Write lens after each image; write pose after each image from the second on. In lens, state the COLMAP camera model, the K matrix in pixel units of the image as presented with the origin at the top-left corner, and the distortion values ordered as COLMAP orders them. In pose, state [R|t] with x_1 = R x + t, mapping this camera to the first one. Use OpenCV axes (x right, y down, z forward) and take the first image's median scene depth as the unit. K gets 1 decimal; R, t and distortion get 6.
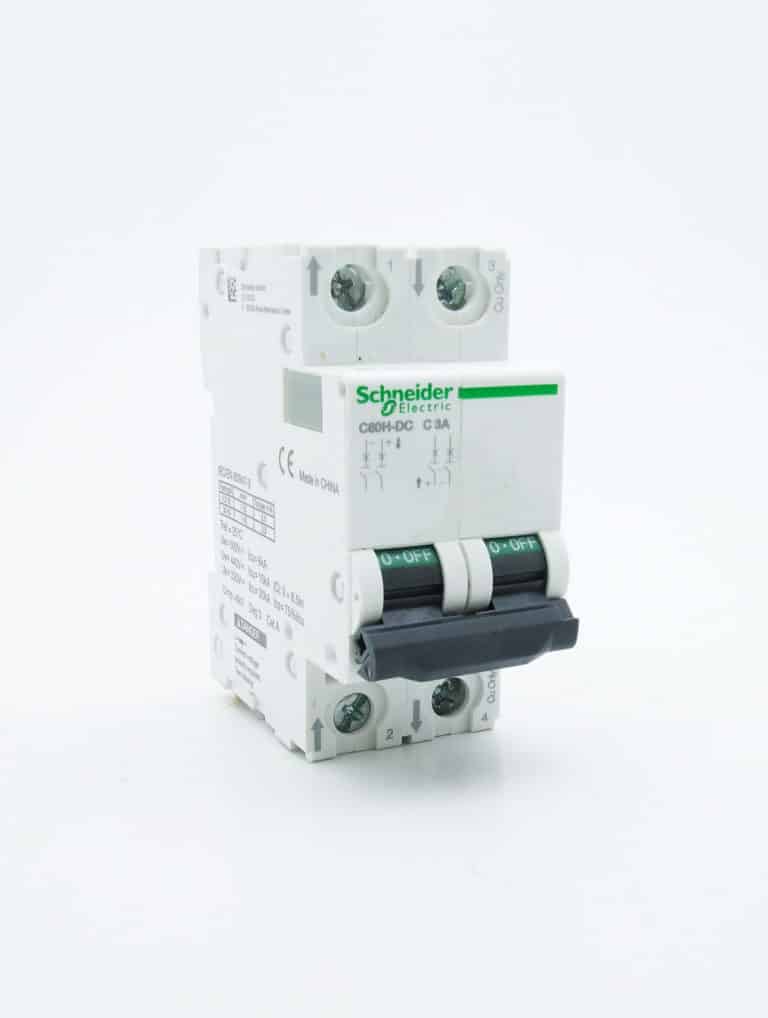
lens RADIAL K [[1216.7, 0, 384.0], [0, 1216.7, 509.0], [0, 0, 1]] dist [-0.004992, 0.001325]
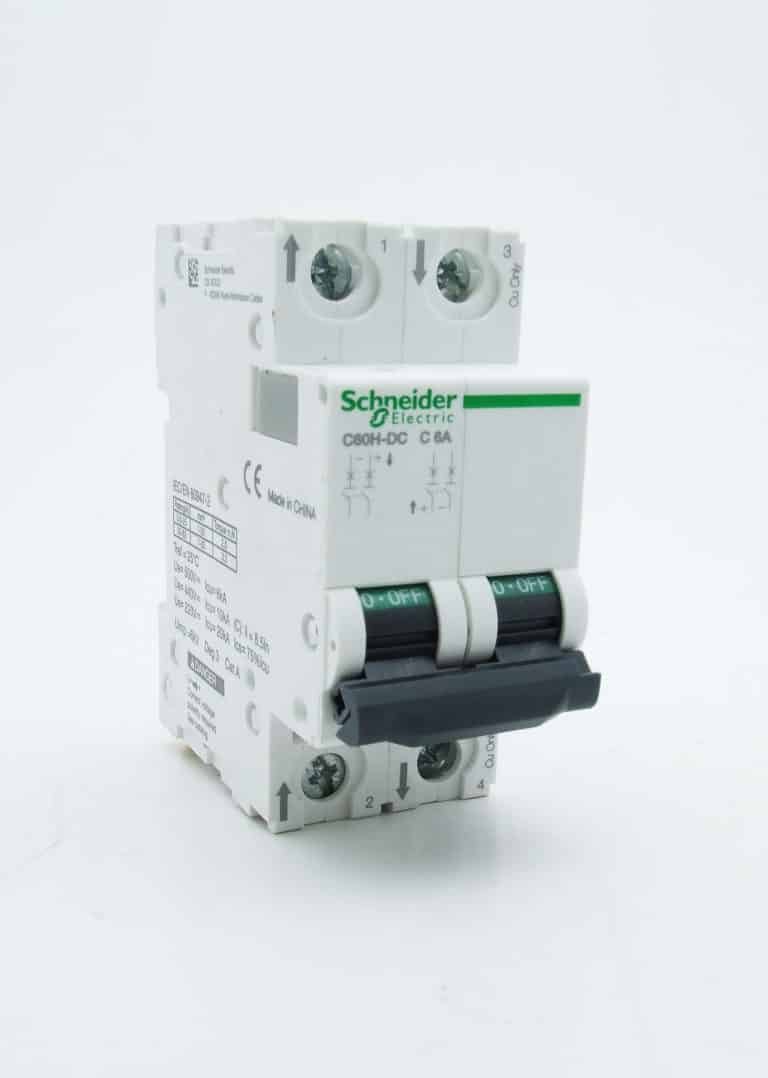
lens RADIAL K [[1212.7, 0, 351.3], [0, 1212.7, 536.8], [0, 0, 1]] dist [0.012305, 0.004269]
pose [[0.999659, 0.025264, 0.006629, -0.017178], [-0.025369, 0.999547, 0.016218, -0.013983], [-0.006216, -0.016381, 0.999847, 0.162802]]
